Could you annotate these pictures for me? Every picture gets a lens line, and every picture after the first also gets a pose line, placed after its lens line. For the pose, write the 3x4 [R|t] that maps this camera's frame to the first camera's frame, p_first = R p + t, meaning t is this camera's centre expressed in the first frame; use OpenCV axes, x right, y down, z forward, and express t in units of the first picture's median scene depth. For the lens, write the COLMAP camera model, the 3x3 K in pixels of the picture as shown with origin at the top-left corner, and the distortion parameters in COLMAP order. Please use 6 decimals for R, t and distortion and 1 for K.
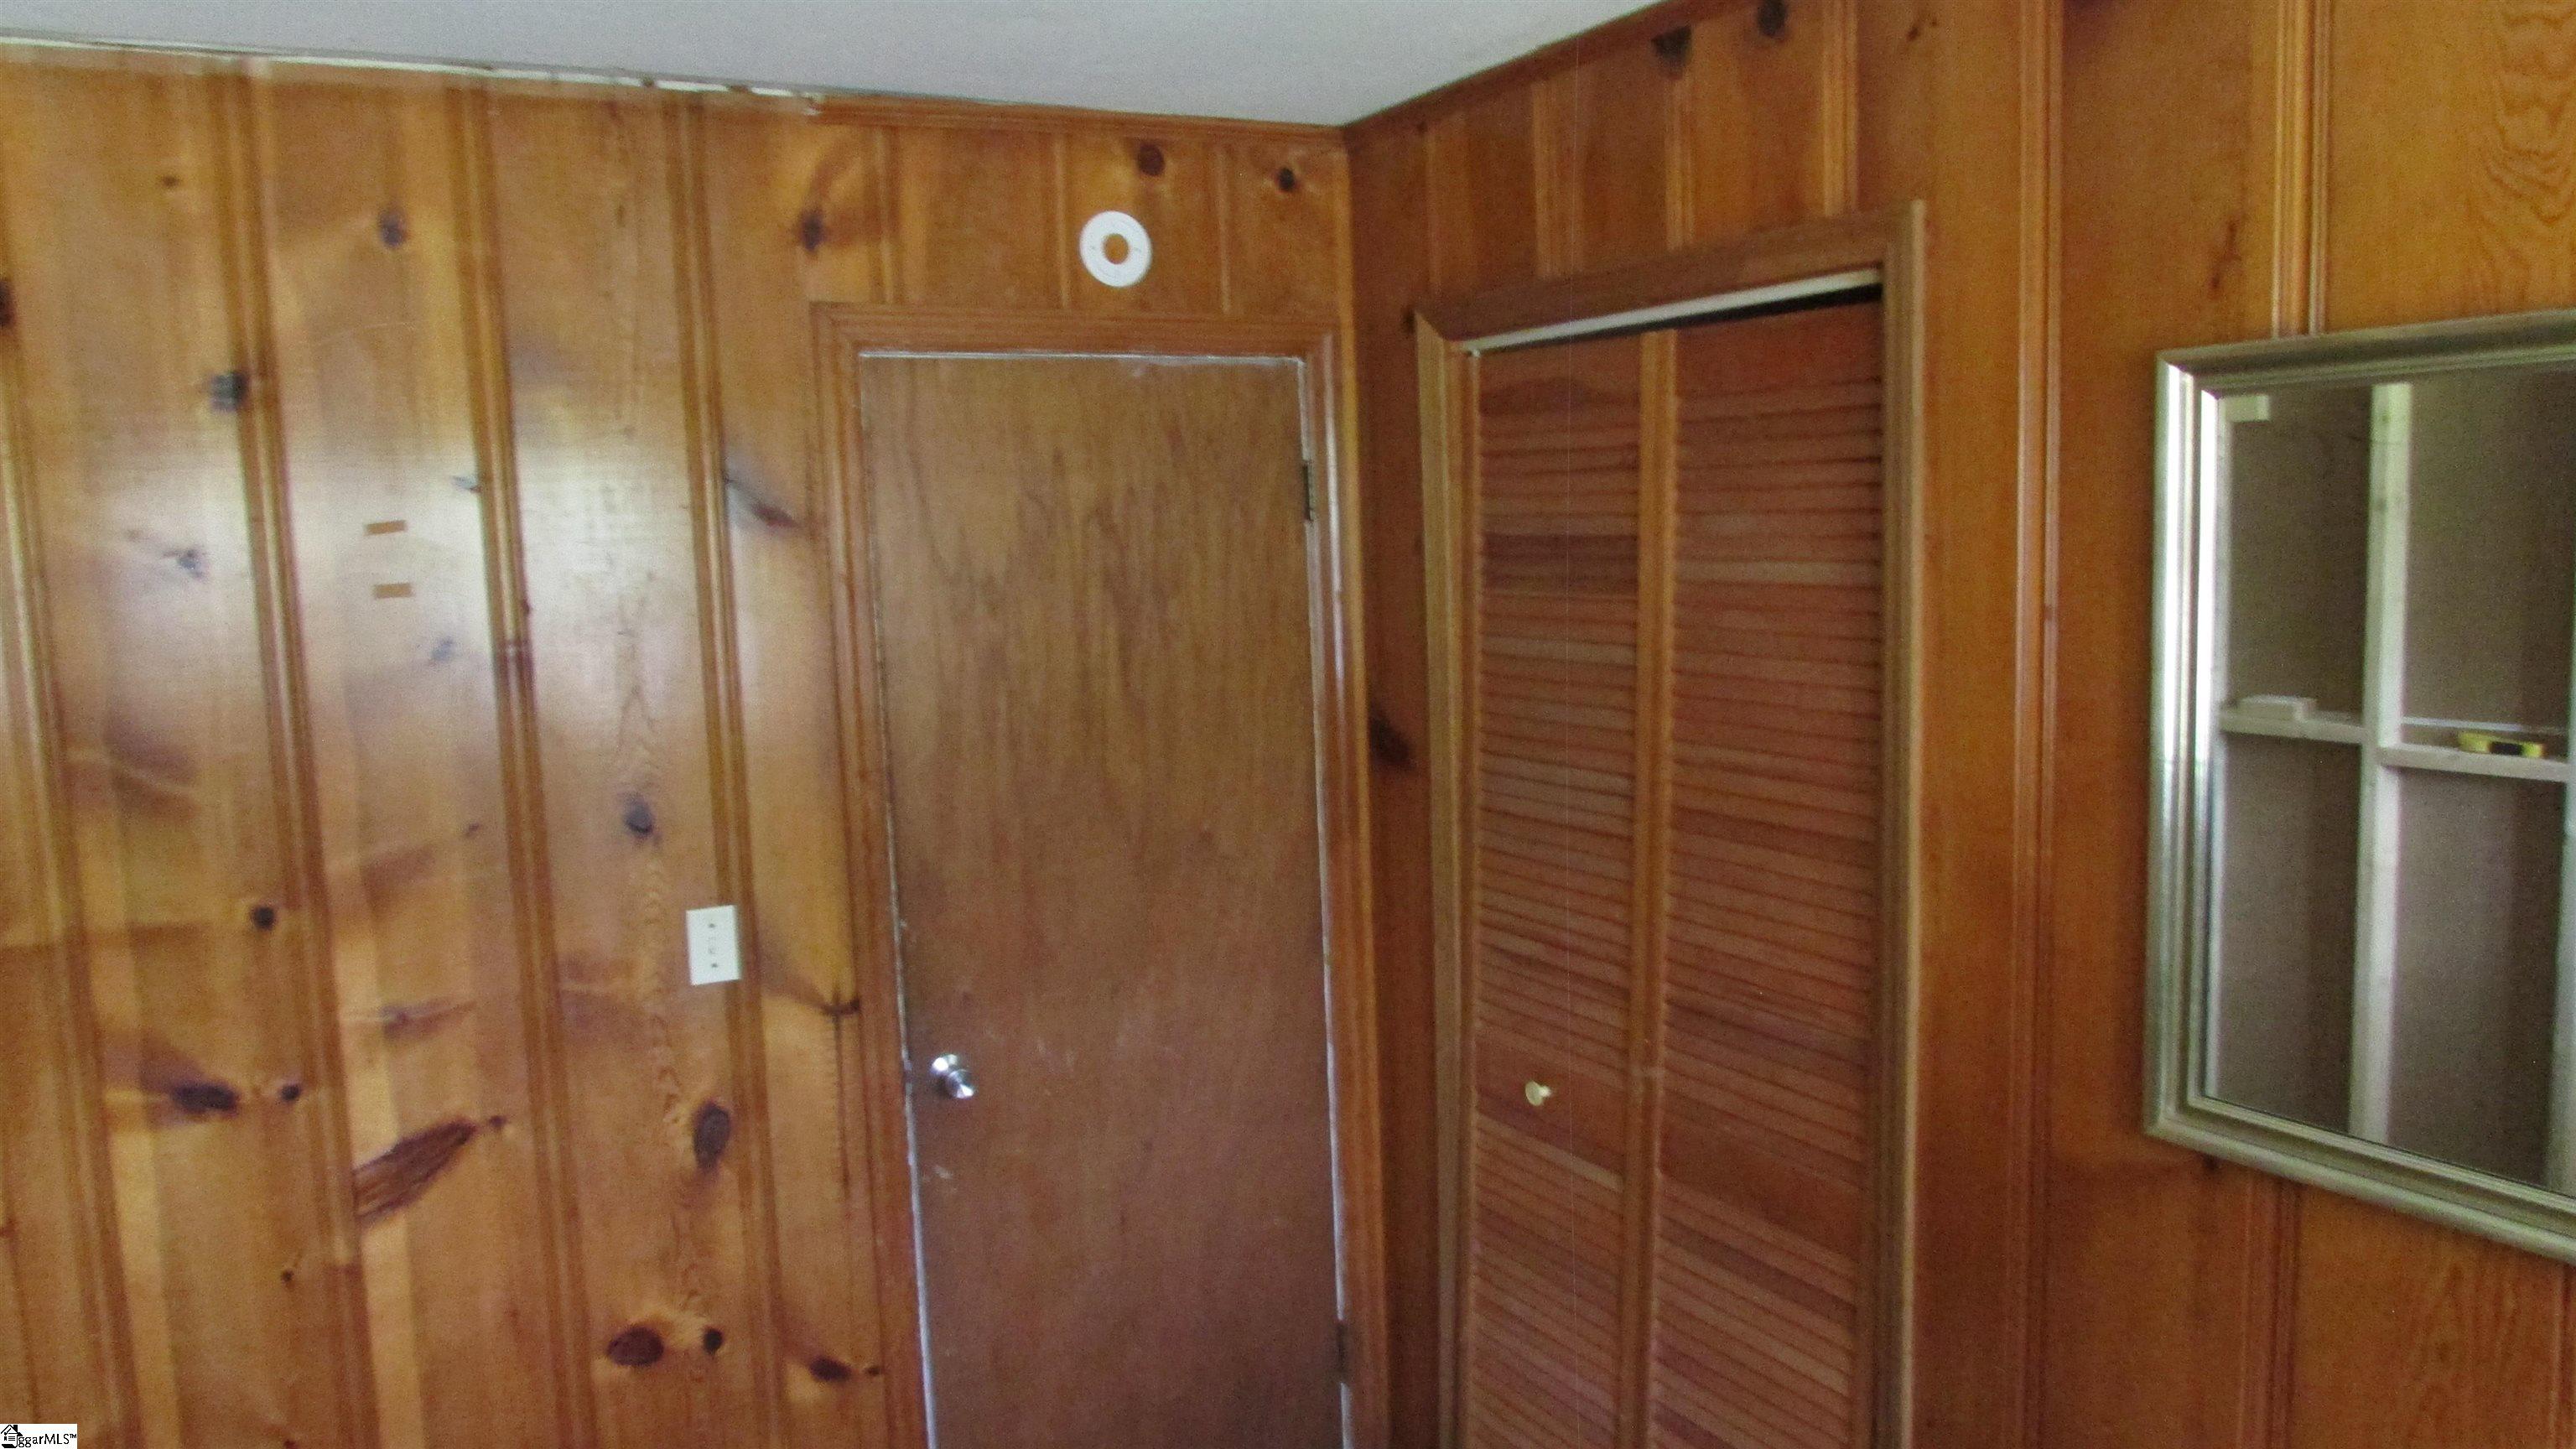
lens RADIAL K [[1832.9, 0, 1286.2], [0, 1832.9, 729.9], [0, 0, 1]] dist [-0.023413, -0.003466]
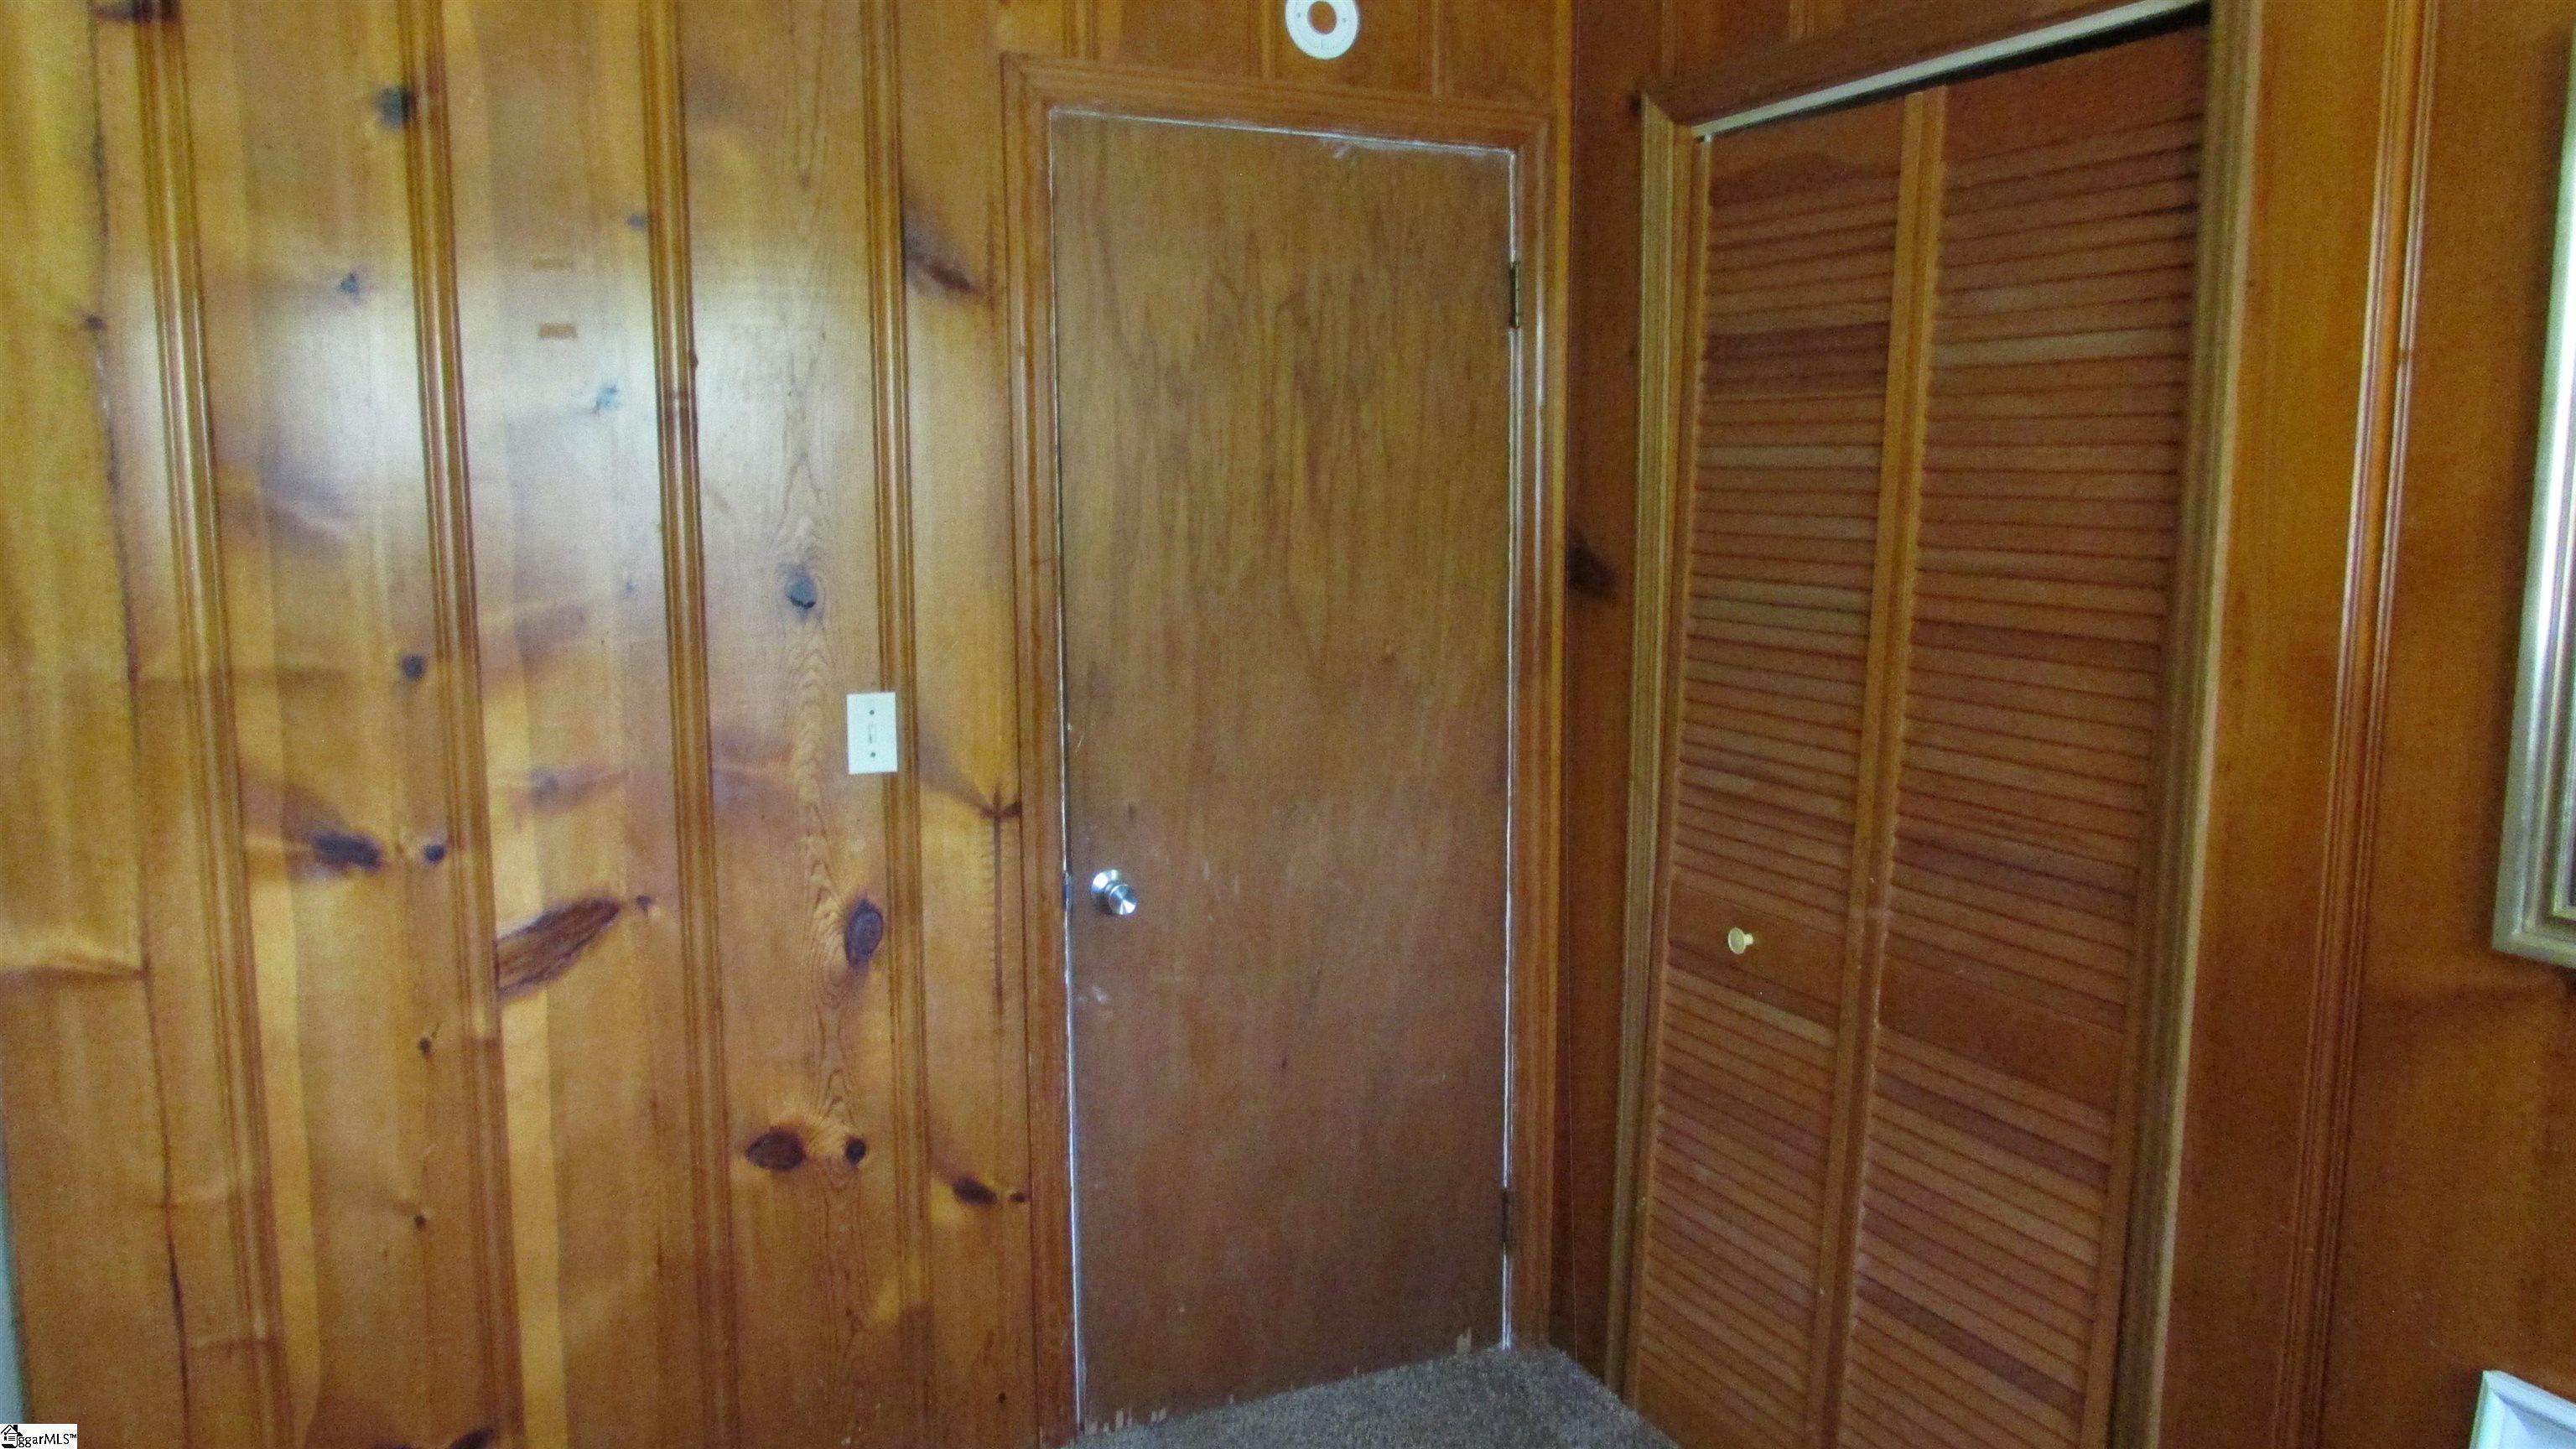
lens RADIAL K [[1832.9, 0, 1293.9], [0, 1832.9, 718.8], [0, 0, 1]] dist [-0.023413, -0.003466]
pose [[0.996646, 0.043751, -0.069155, -0.030123], [-0.042207, 0.998829, 0.023628, 0.078821], [0.070108, -0.020630, 0.997326, 0.068579]]
